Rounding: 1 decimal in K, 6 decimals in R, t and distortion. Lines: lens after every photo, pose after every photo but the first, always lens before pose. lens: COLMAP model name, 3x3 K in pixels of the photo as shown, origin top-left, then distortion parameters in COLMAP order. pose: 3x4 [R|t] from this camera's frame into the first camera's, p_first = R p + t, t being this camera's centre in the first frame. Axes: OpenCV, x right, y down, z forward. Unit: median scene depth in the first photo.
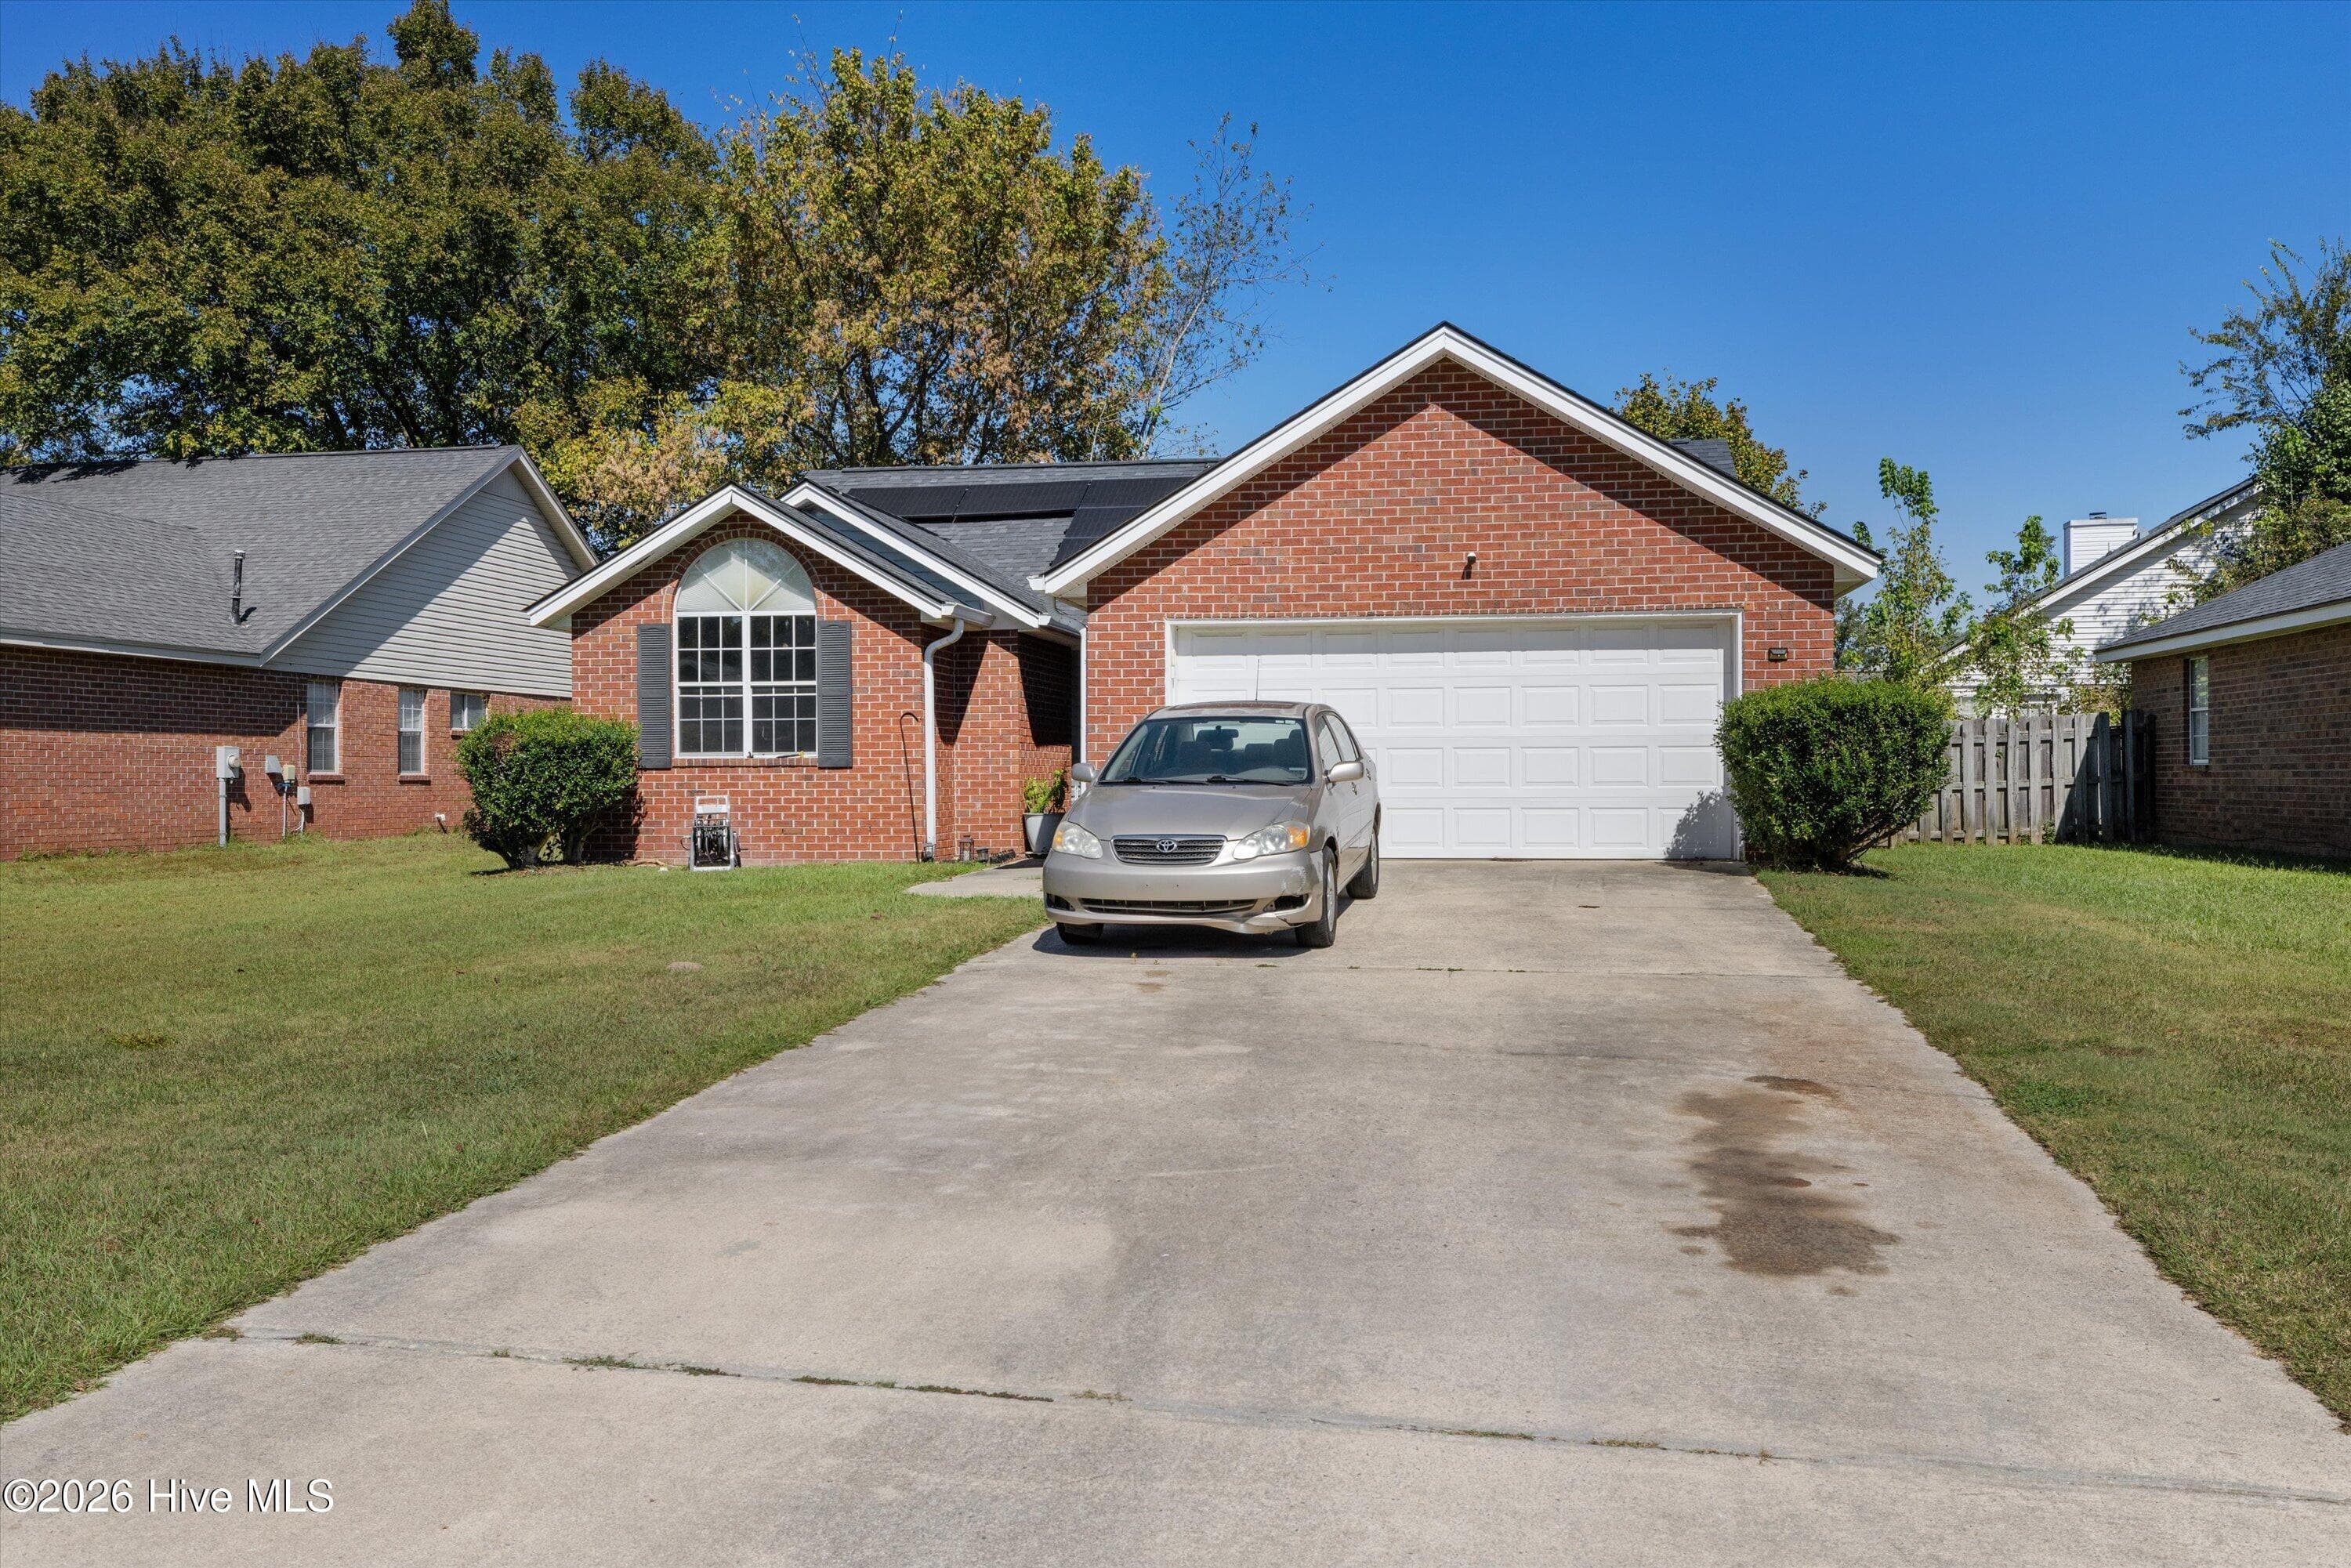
lens RADIAL K [[1893.7, 0, 1199.8], [0, 1893.7, 767.1], [0, 0, 1]] dist [0.005996, -0.018414]
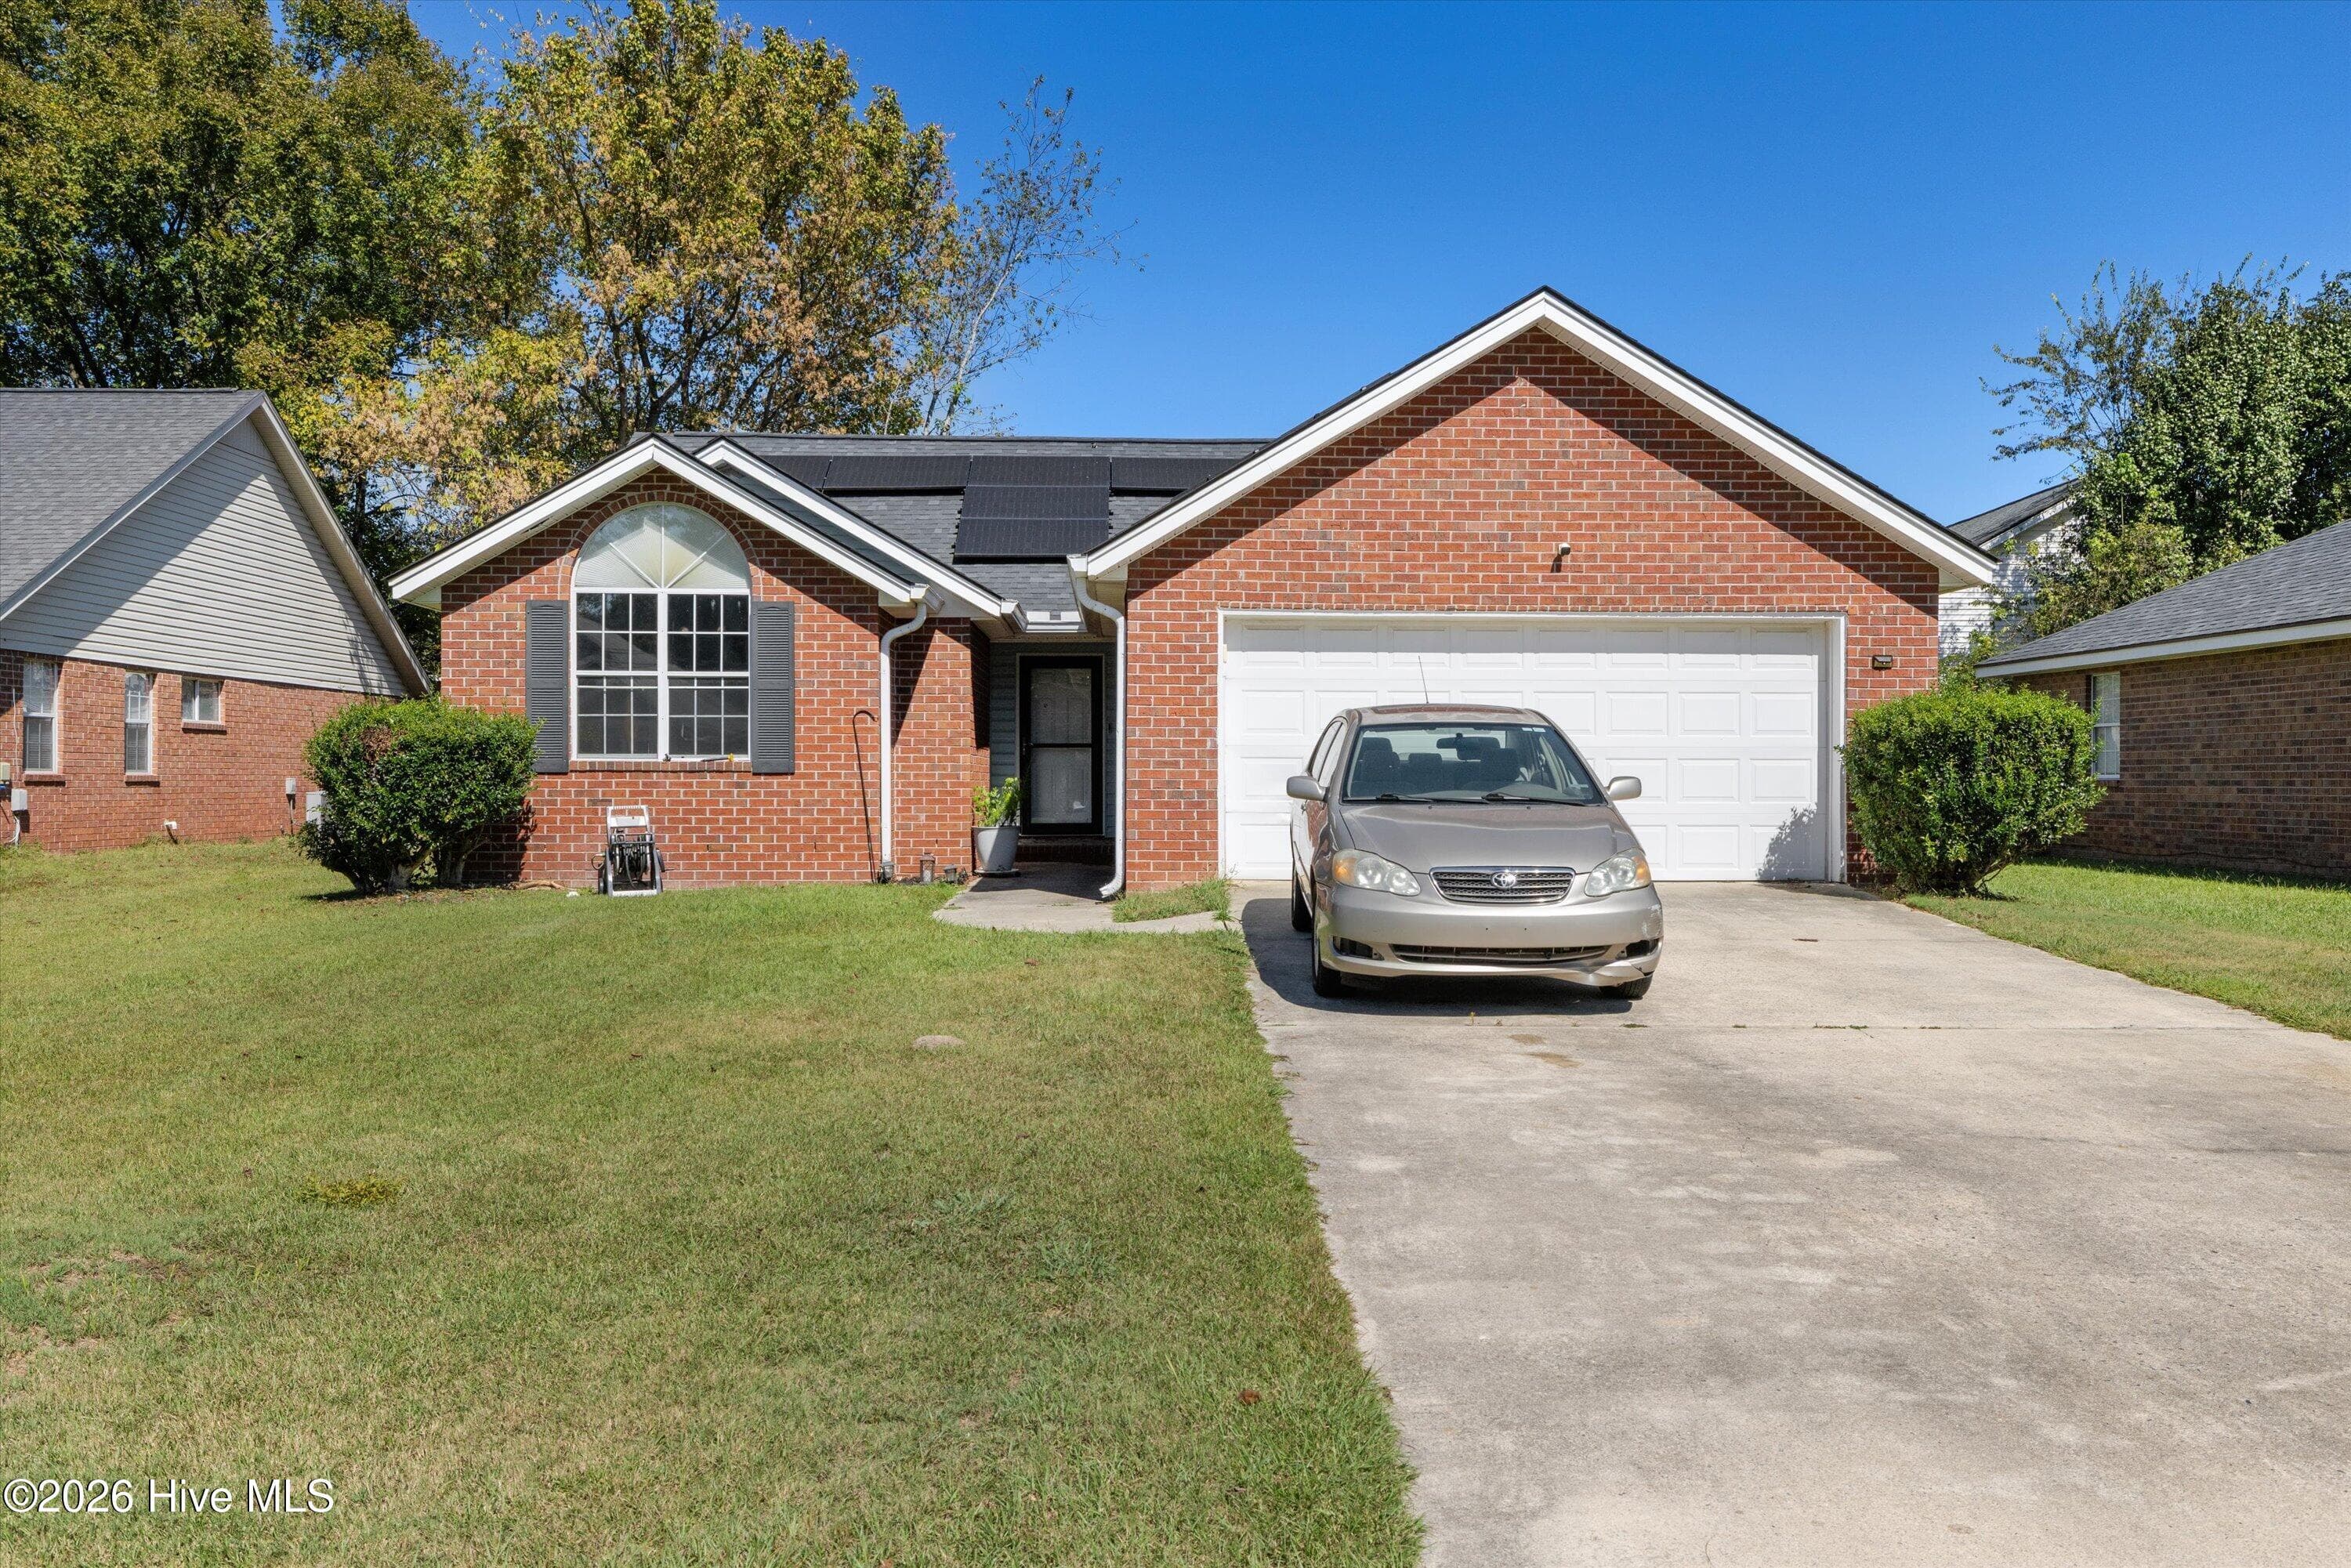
lens RADIAL K [[1893.7, 0, 1199.8], [0, 1893.7, 767.1], [0, 0, 1]] dist [0.005996, -0.018414]
pose [[0.980898, 0.008302, 0.194346, -0.170235], [-0.008222, 0.999965, -0.001220, -0.003102], [-0.194349, -0.000401, 0.980932, 0.121961]]
